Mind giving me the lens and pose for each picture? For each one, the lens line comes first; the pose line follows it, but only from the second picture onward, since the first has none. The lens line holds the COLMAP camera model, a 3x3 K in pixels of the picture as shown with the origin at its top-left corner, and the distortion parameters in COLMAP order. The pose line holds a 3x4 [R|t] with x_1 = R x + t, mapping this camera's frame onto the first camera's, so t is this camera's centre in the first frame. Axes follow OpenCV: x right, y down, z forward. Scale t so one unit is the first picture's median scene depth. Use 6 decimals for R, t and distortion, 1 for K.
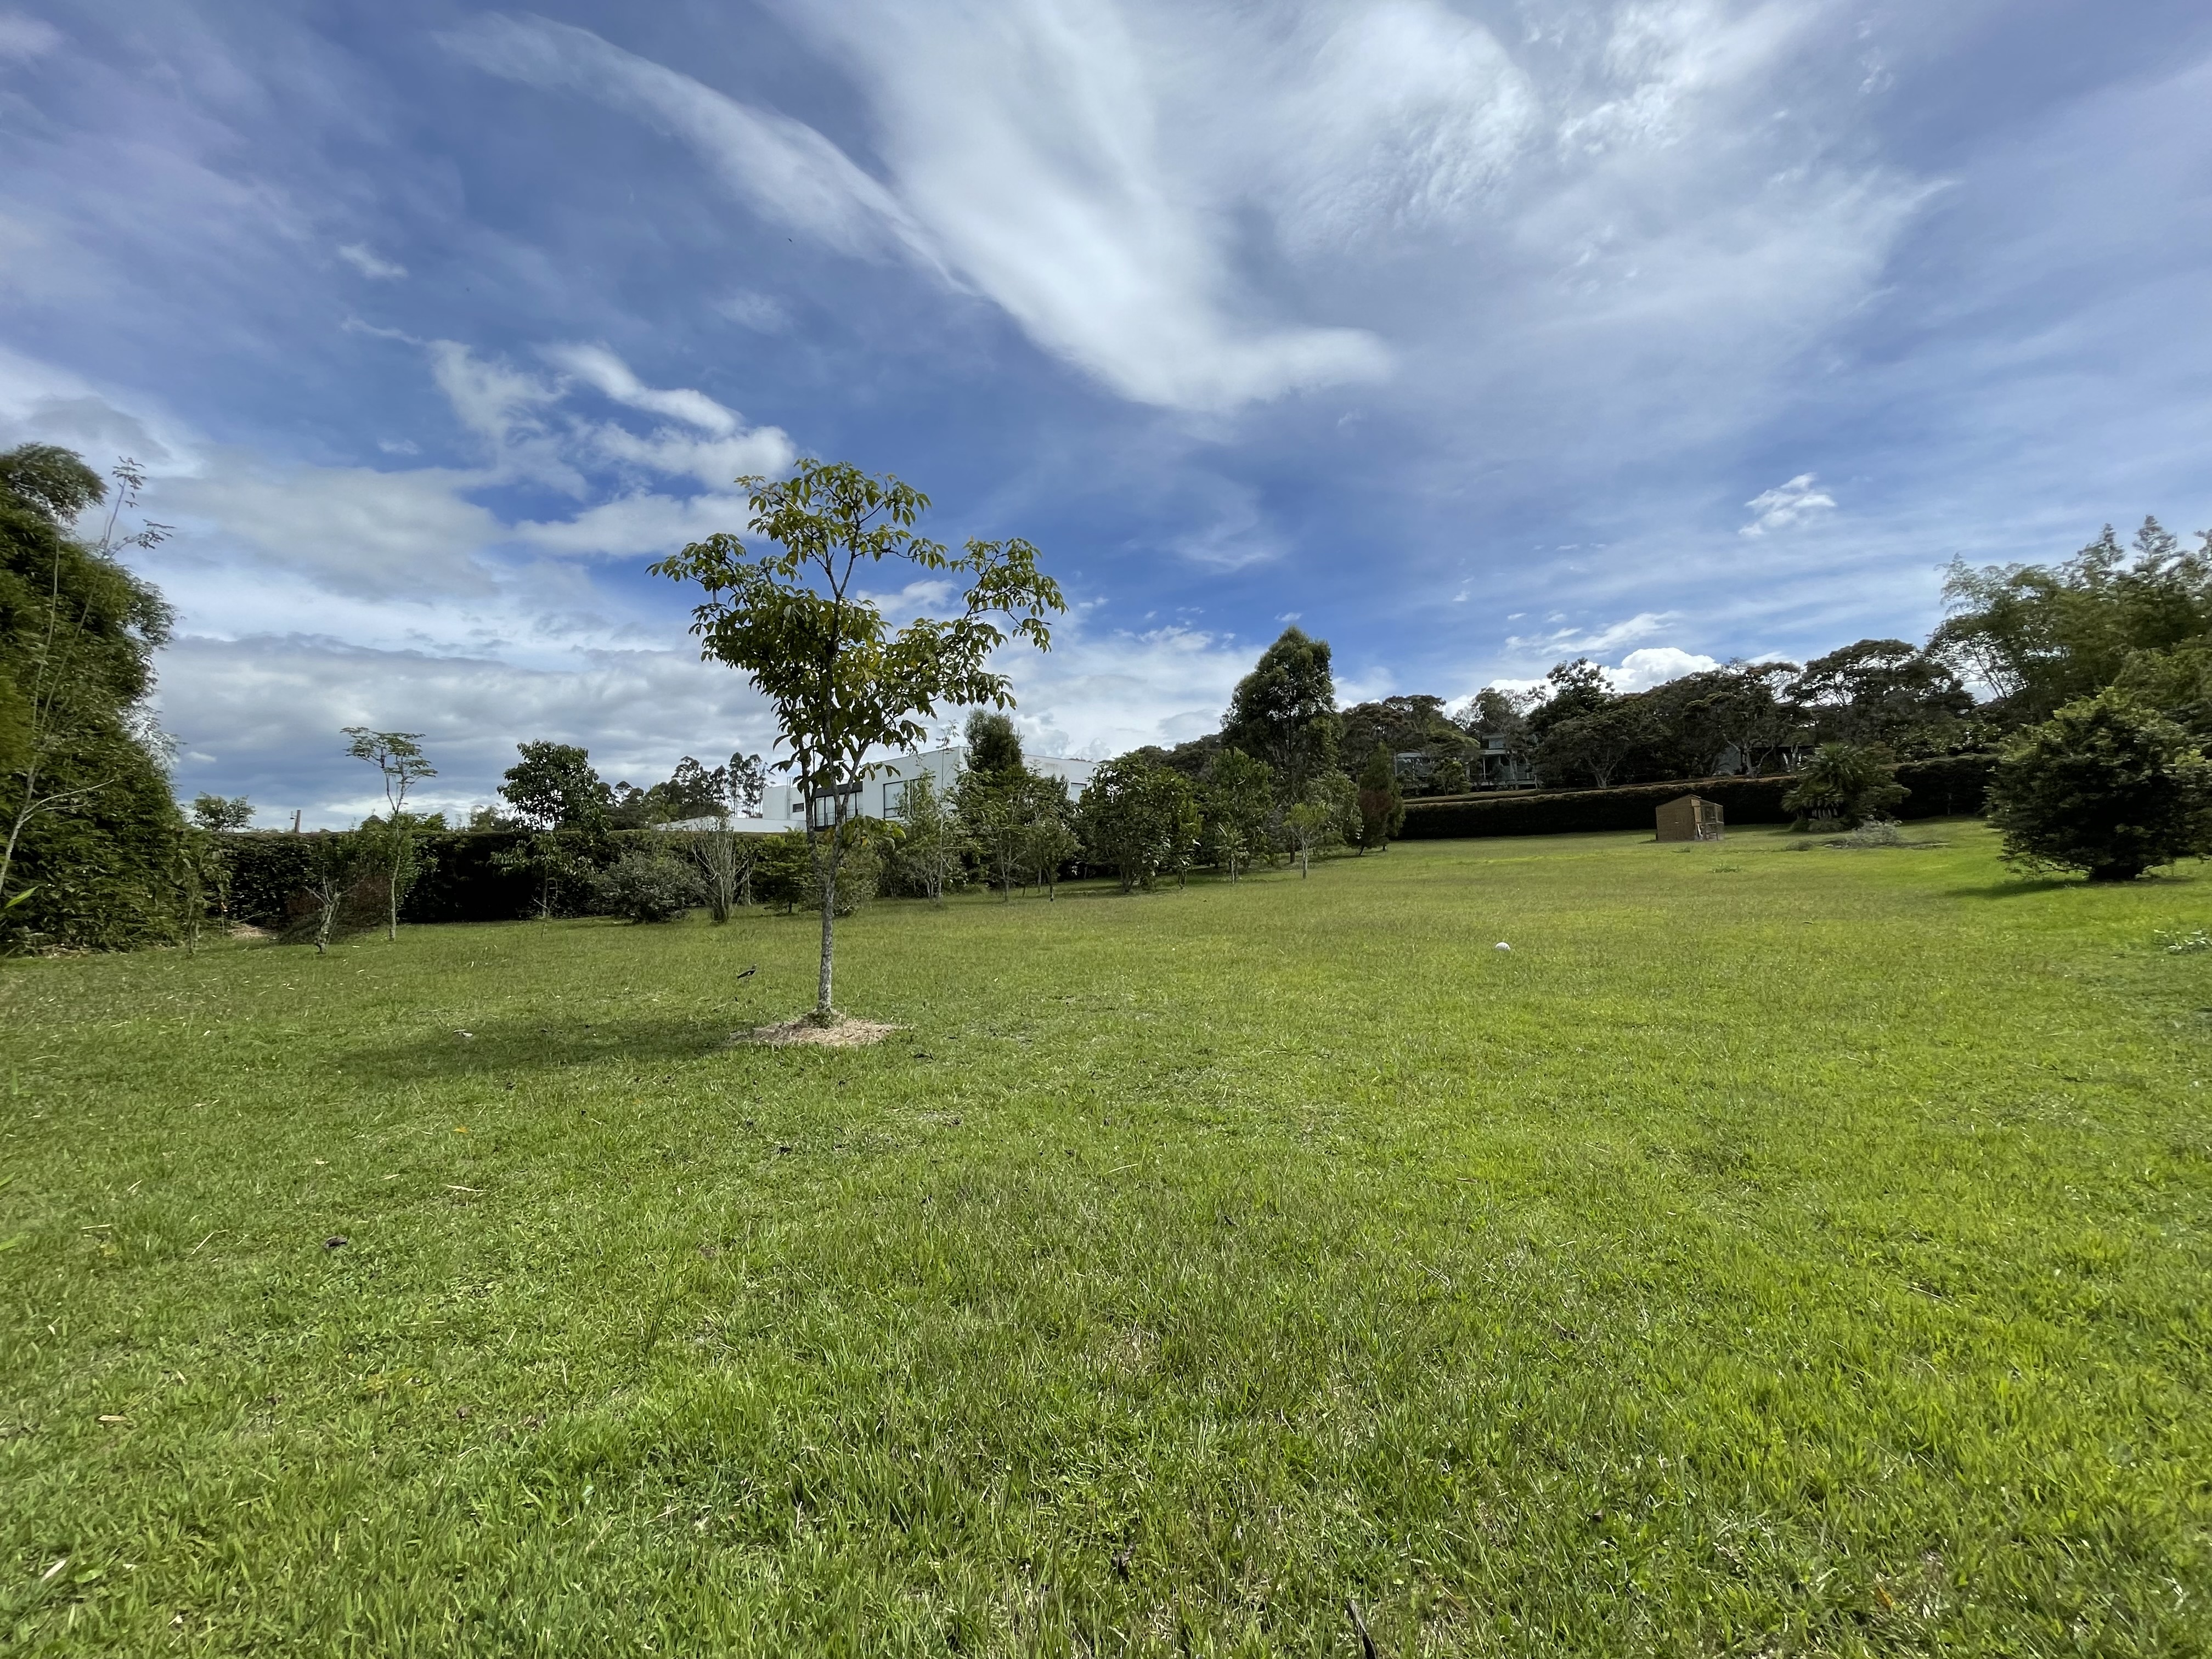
lens RADIAL K [[895.9, 0, 1114.9], [0, 895.9, 838.6], [0, 0, 1]] dist [-0.002846, 0.000247]
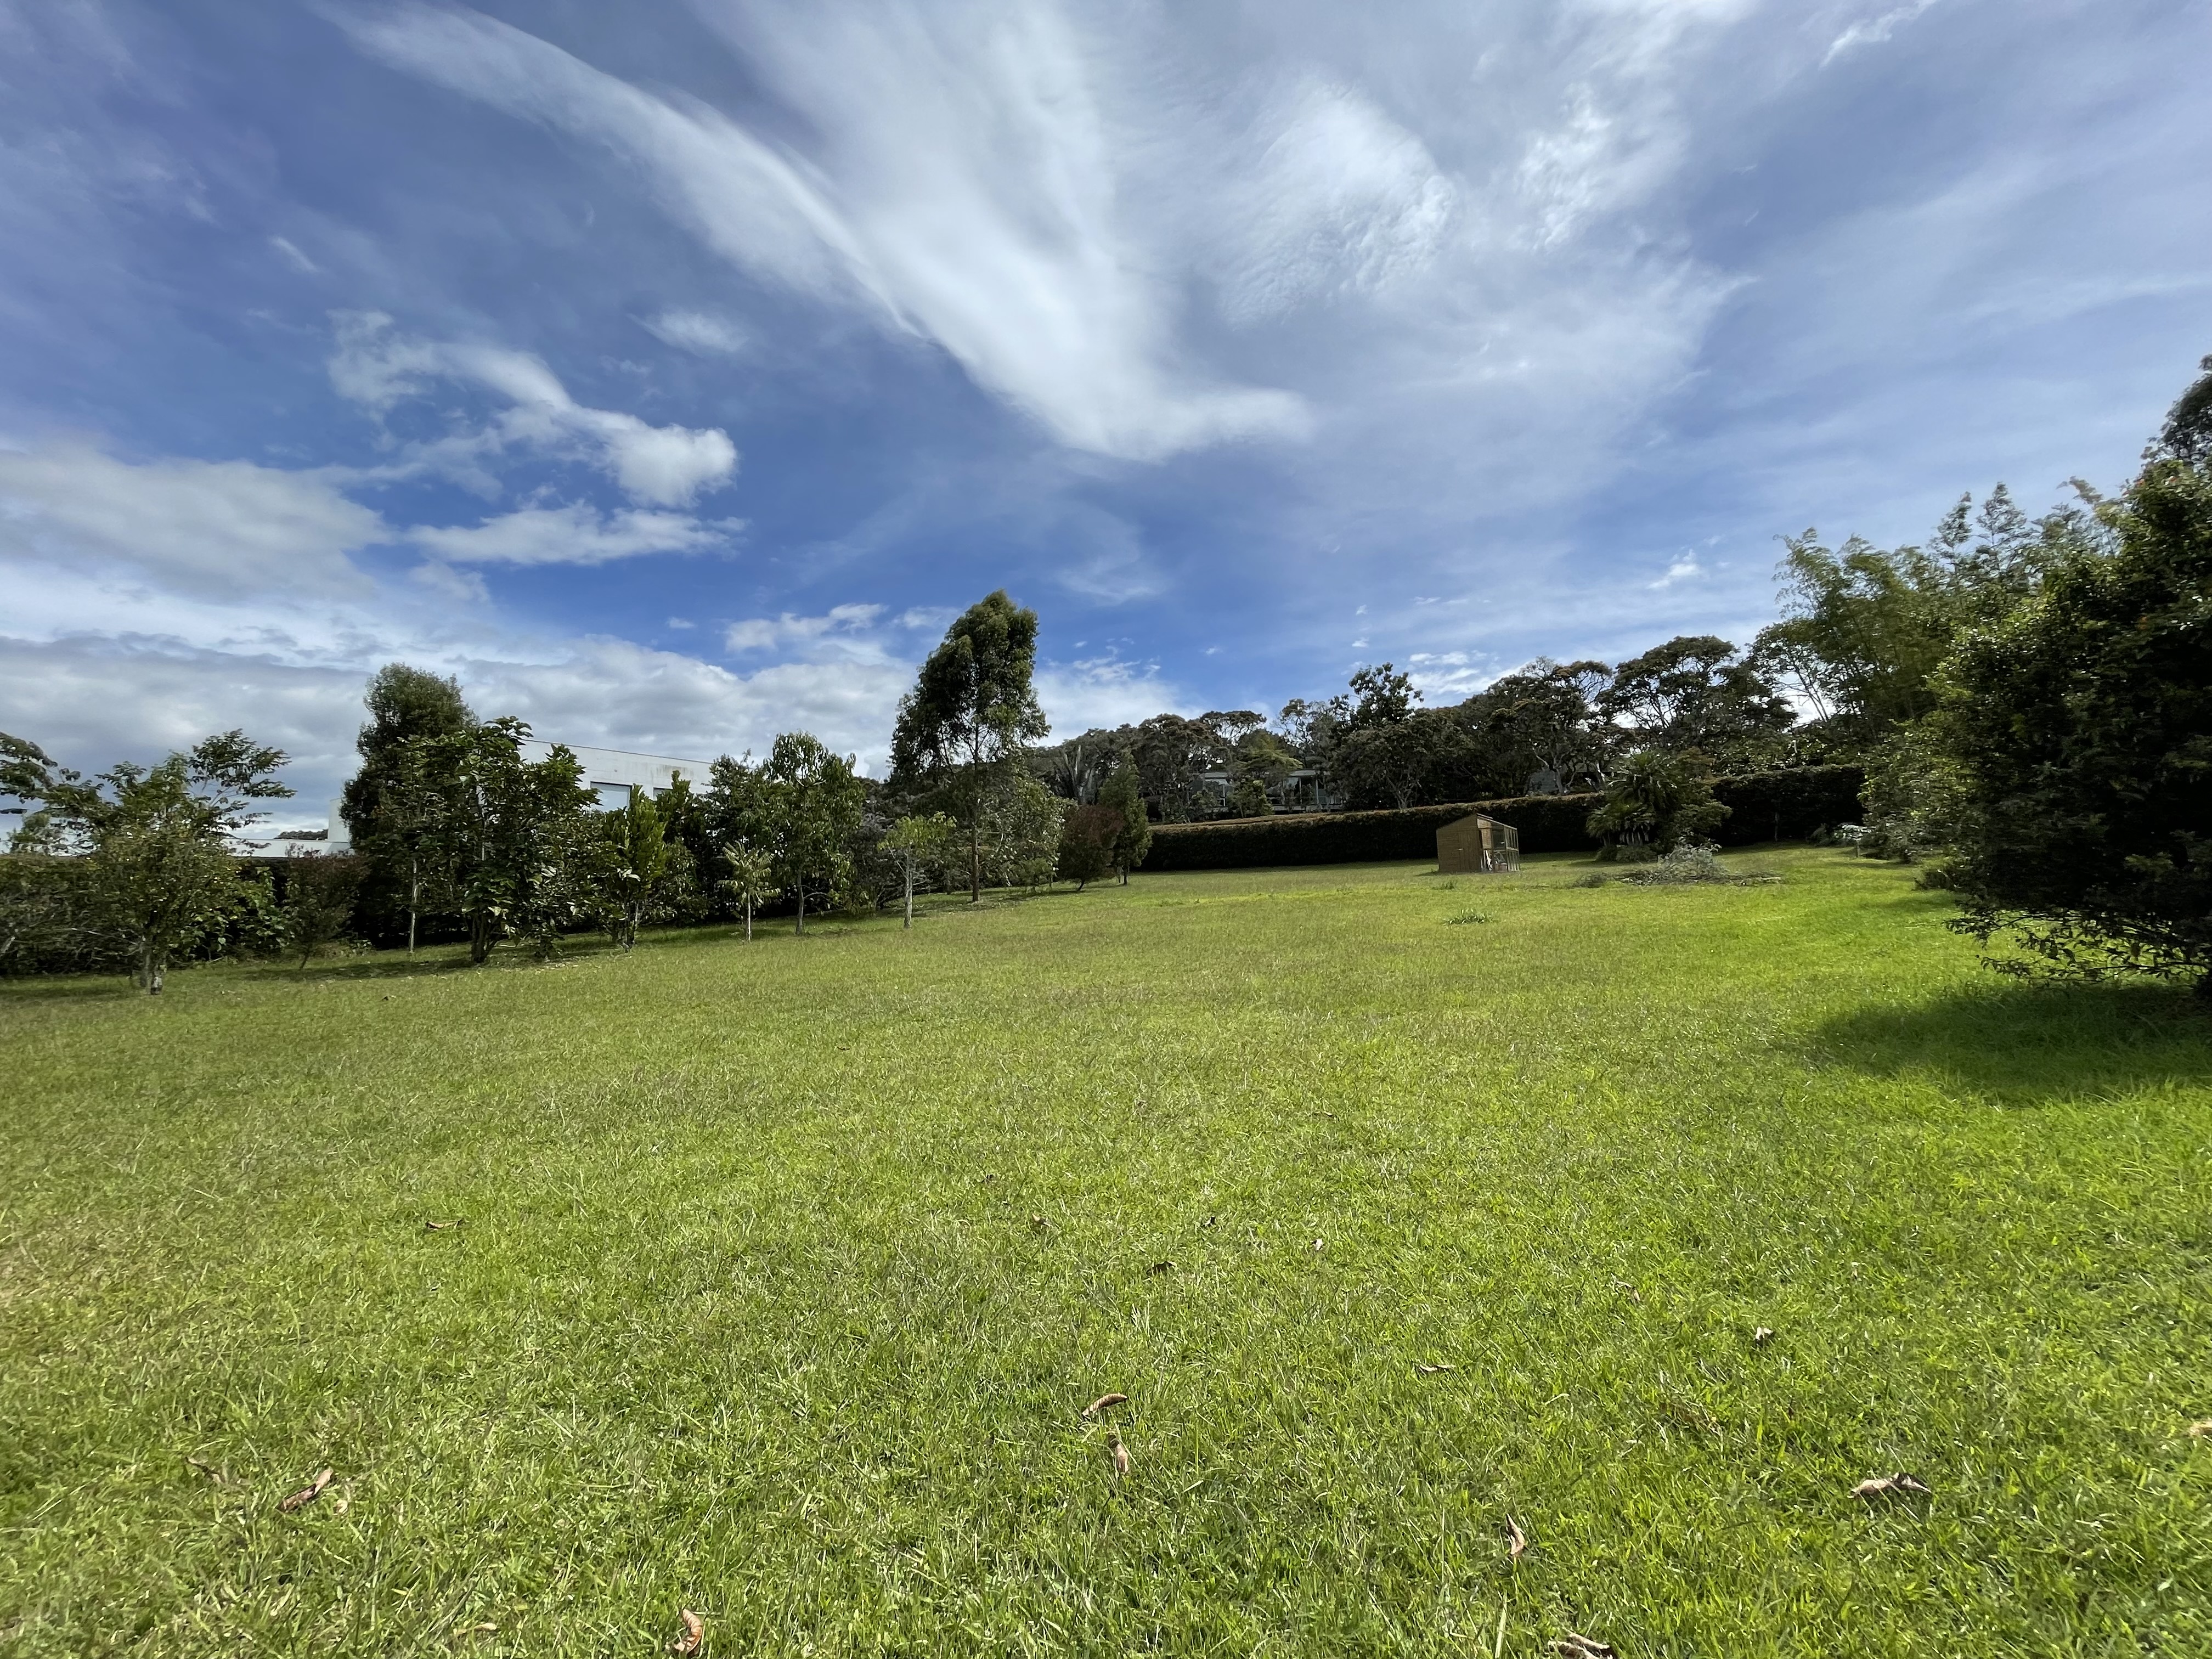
lens RADIAL K [[895.9, 0, 1104.1], [0, 895.9, 821.8], [0, 0, 1]] dist [-0.002846, 0.000247]
pose [[0.993454, 0.013041, 0.113490, 0.166019], [-0.007328, 0.998692, -0.050611, 0.000462], [-0.114001, 0.049448, 0.992249, 0.186761]]
